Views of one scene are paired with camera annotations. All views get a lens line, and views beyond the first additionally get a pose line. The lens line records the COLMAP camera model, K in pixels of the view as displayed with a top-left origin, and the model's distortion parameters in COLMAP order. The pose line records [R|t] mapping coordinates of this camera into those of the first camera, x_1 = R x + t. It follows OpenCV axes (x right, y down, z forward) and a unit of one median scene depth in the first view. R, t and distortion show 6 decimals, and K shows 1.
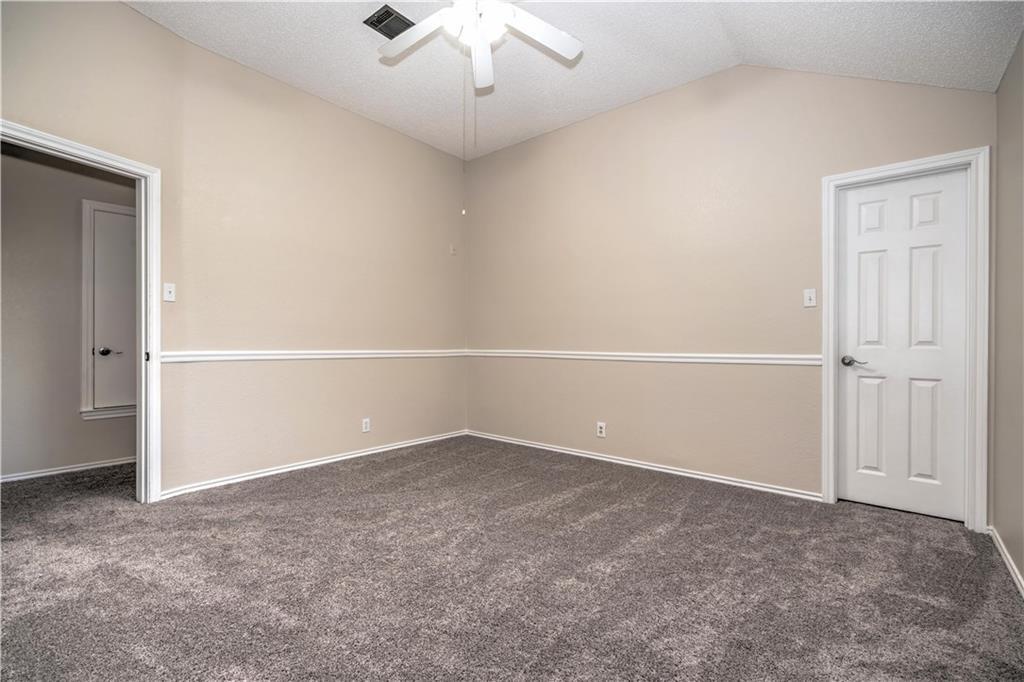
lens RADIAL K [[458.7, 0, 512.9], [0, 458.7, 342.1], [0, 0, 1]] dist [-0.002680, 0.000731]
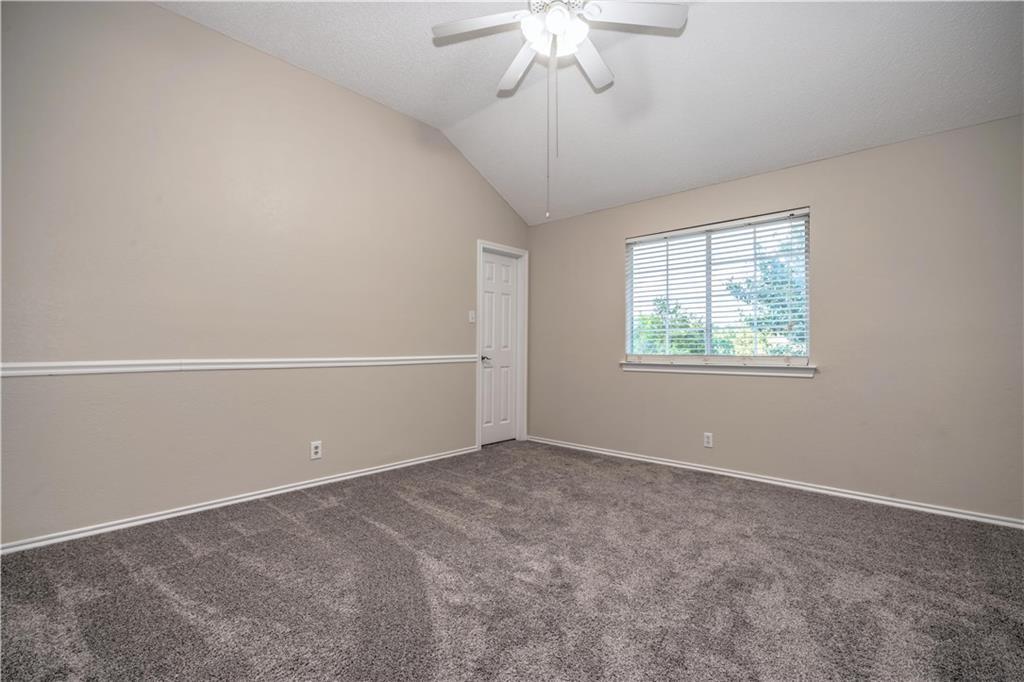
lens RADIAL K [[458.7, 0, 512.9], [0, 458.7, 342.1], [0, 0, 1]] dist [-0.002680, 0.000731]
pose [[0.050468, 0.007488, 0.998698, -0.848273], [-0.003397, 0.999967, -0.007326, -0.003574], [-0.998720, -0.003023, 0.050492, 0.800819]]
